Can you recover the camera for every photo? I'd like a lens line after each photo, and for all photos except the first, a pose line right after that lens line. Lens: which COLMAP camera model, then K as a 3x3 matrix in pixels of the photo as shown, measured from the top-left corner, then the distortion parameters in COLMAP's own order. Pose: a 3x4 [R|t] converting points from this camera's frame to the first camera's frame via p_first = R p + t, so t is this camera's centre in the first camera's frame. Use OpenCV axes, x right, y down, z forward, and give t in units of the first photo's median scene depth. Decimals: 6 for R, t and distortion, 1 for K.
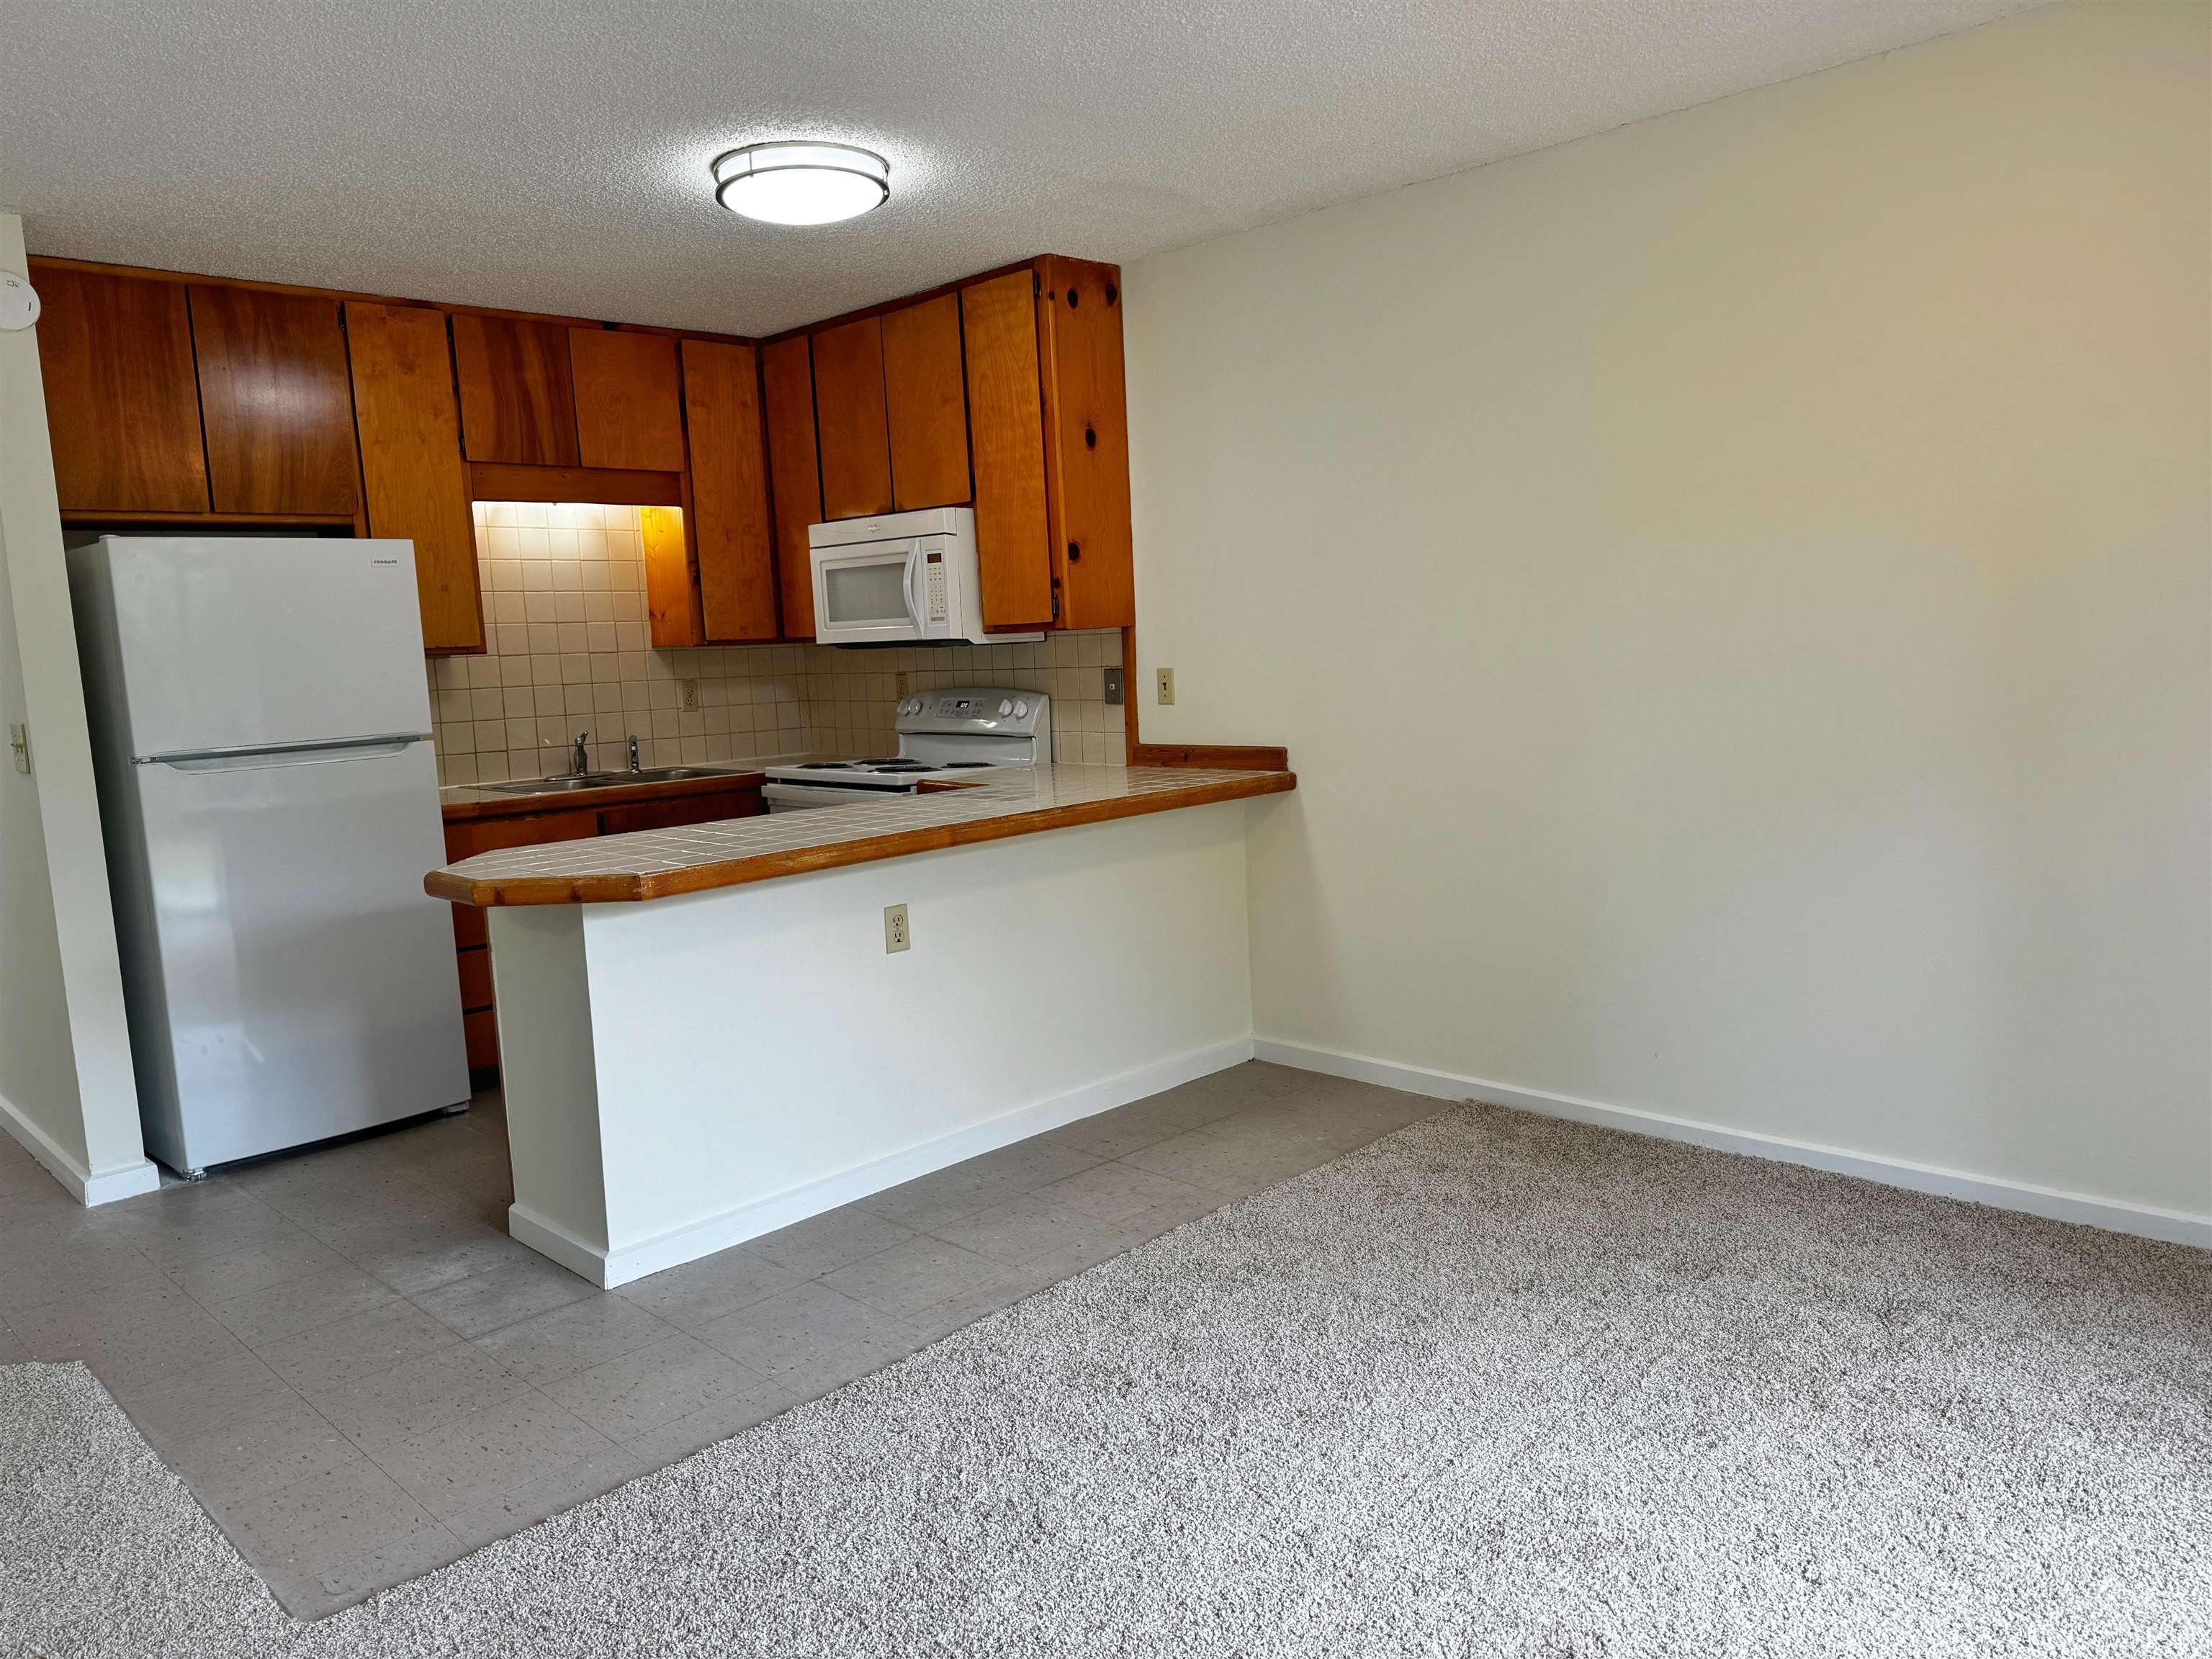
lens RADIAL K [[1524.2, 0, 1109.7], [0, 1524.2, 834.1], [0, 0, 1]] dist [0.005767, -0.008163]
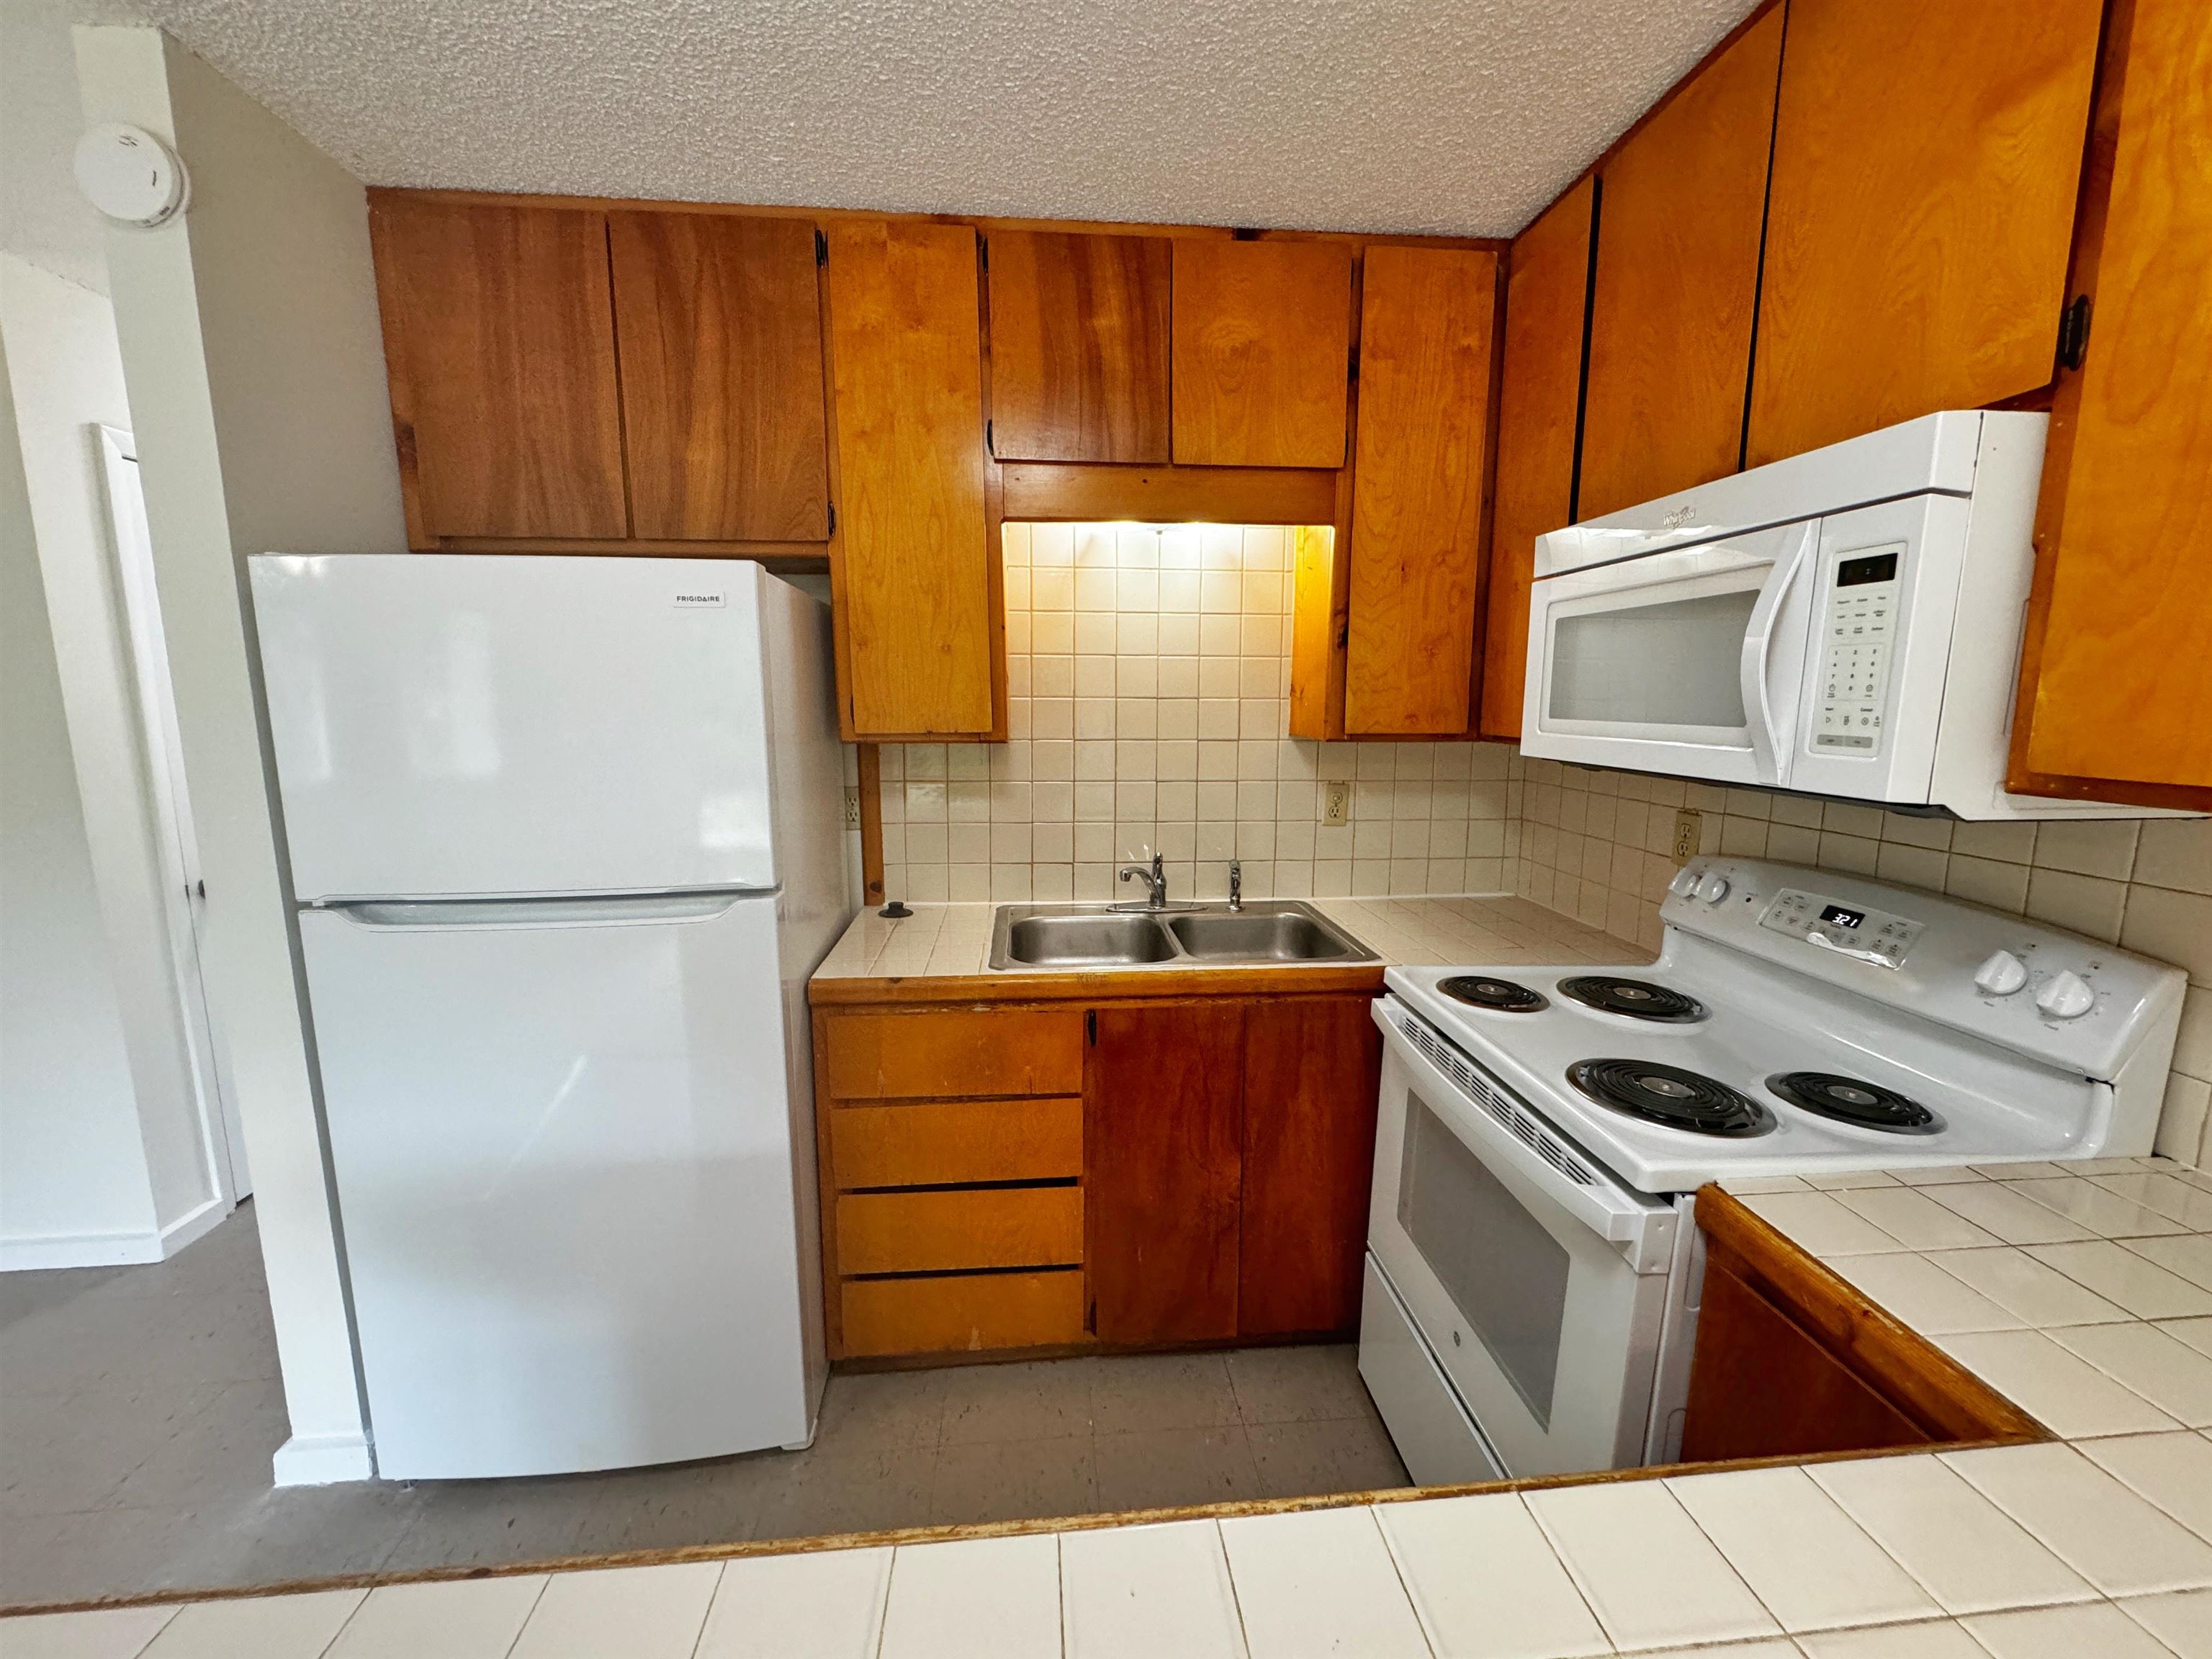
lens RADIAL K [[881.2, 0, 1105.2], [0, 881.2, 837.2], [0, 0, 1]] dist [0.000302, -0.000476]
pose [[0.761415, 0.142604, -0.632386, -0.102318], [-0.116128, 0.989730, 0.083364, -0.106486], [0.637779, 0.009963, 0.770155, 0.669145]]
